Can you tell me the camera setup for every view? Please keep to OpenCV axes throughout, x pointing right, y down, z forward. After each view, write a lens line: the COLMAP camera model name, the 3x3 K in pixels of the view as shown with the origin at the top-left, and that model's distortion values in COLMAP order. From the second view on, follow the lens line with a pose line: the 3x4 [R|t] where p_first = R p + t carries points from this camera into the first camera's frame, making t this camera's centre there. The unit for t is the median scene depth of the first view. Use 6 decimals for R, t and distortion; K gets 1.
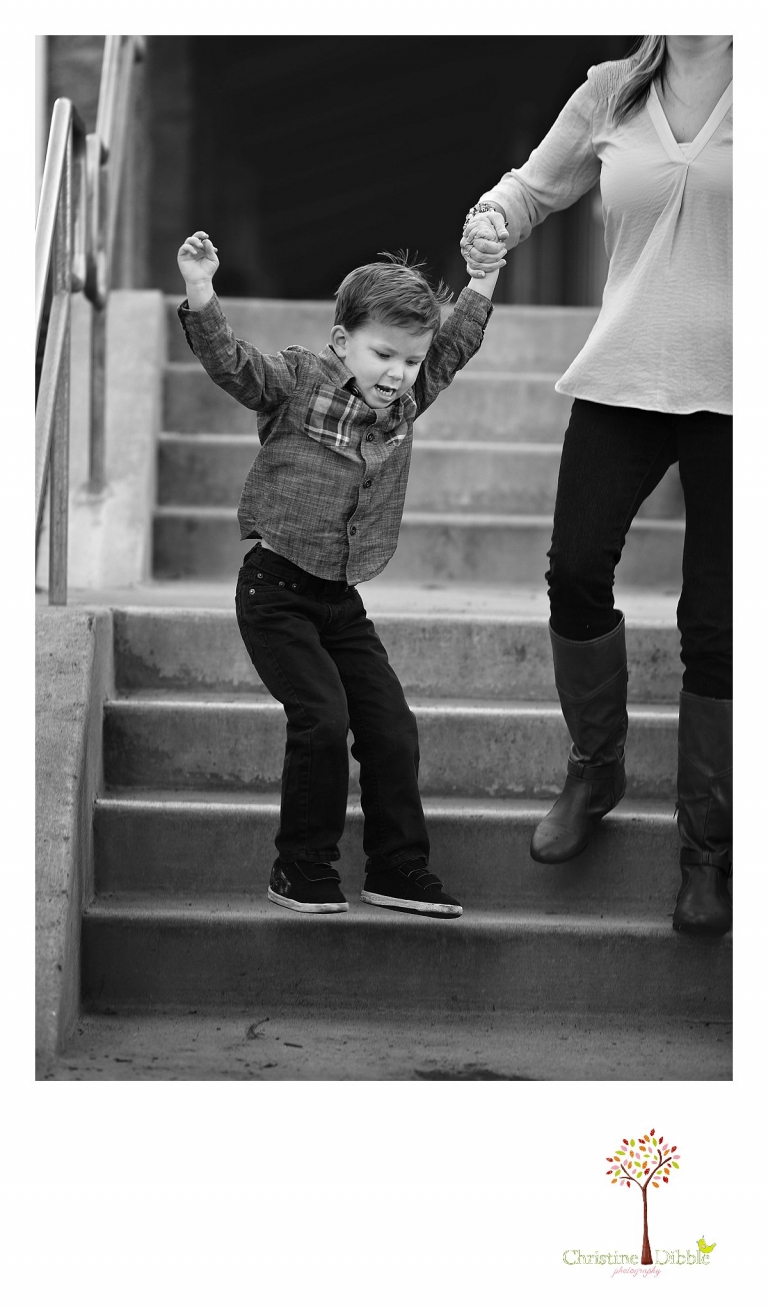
lens RADIAL K [[4086.0, 0, 330.0], [0, 4086.0, 655.0], [0, 0, 1]] dist [0.329706, 0.540725]
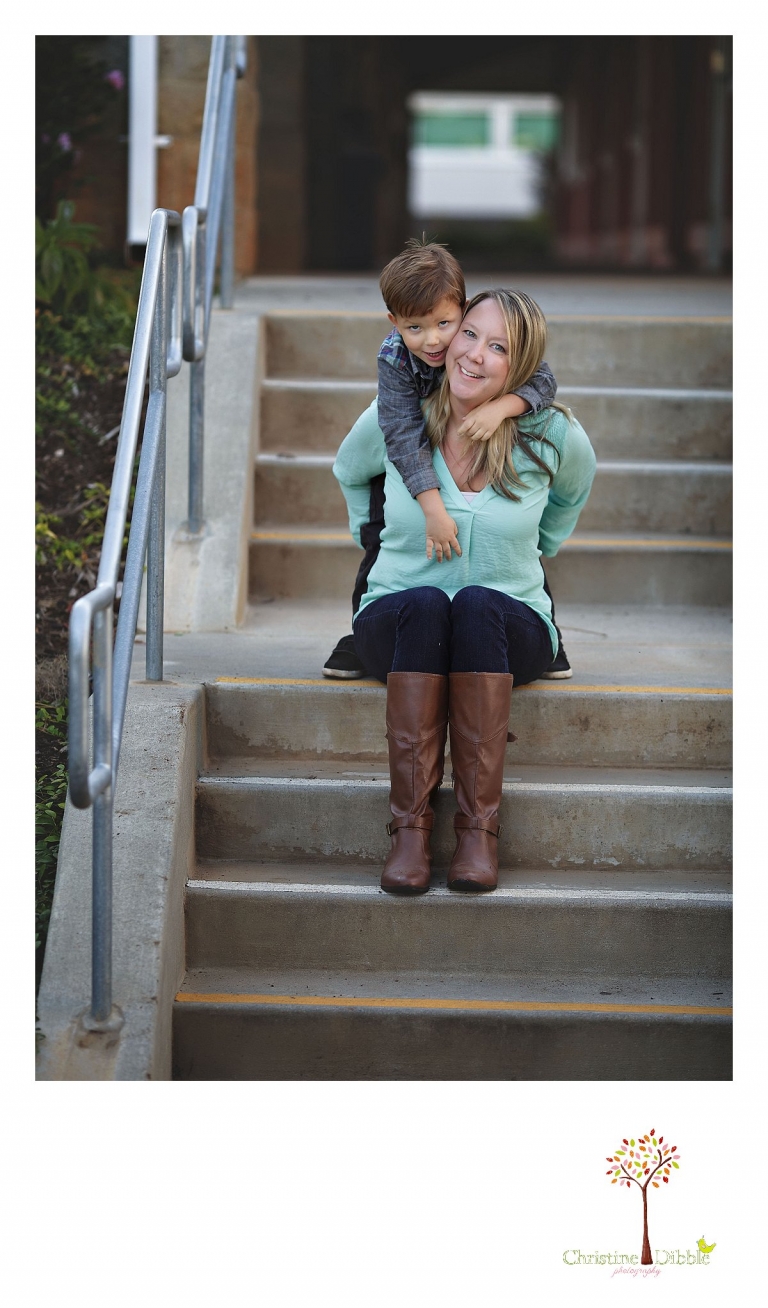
lens RADIAL K [[4086.0, 0, 330.0], [0, 4086.0, 655.0], [0, 0, 1]] dist [0.329706, 0.540725]
pose [[0.999437, 0.002579, -0.033439, 0.016353], [-0.000302, 0.997690, 0.067924, -0.095031], [0.033537, -0.067875, 0.997130, -0.076106]]
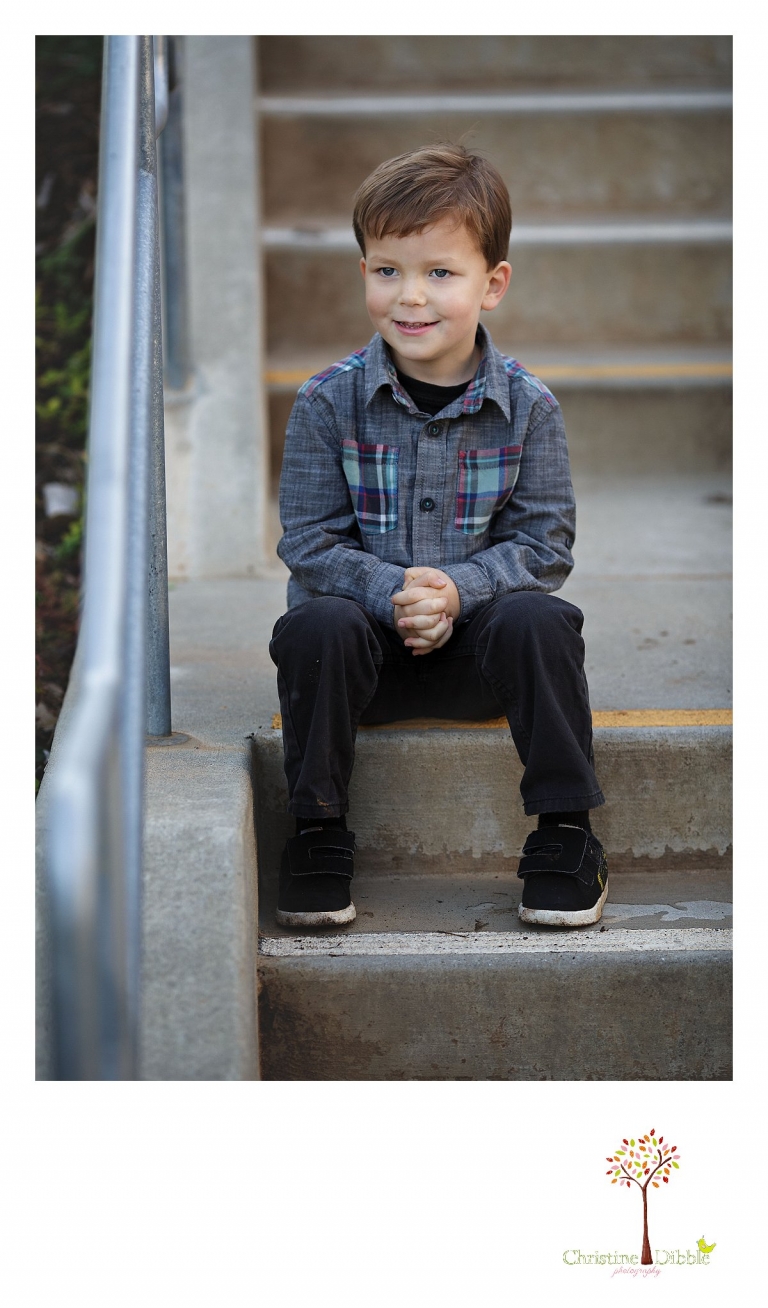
lens RADIAL K [[4086.0, 0, 330.0], [0, 4086.0, 655.0], [0, 0, 1]] dist [0.329706, 0.540725]
pose [[0.999300, -0.037010, 0.005528, -0.046854], [0.035701, 0.987184, 0.155540, -0.111856], [-0.011213, -0.155233, 0.987814, 0.466497]]
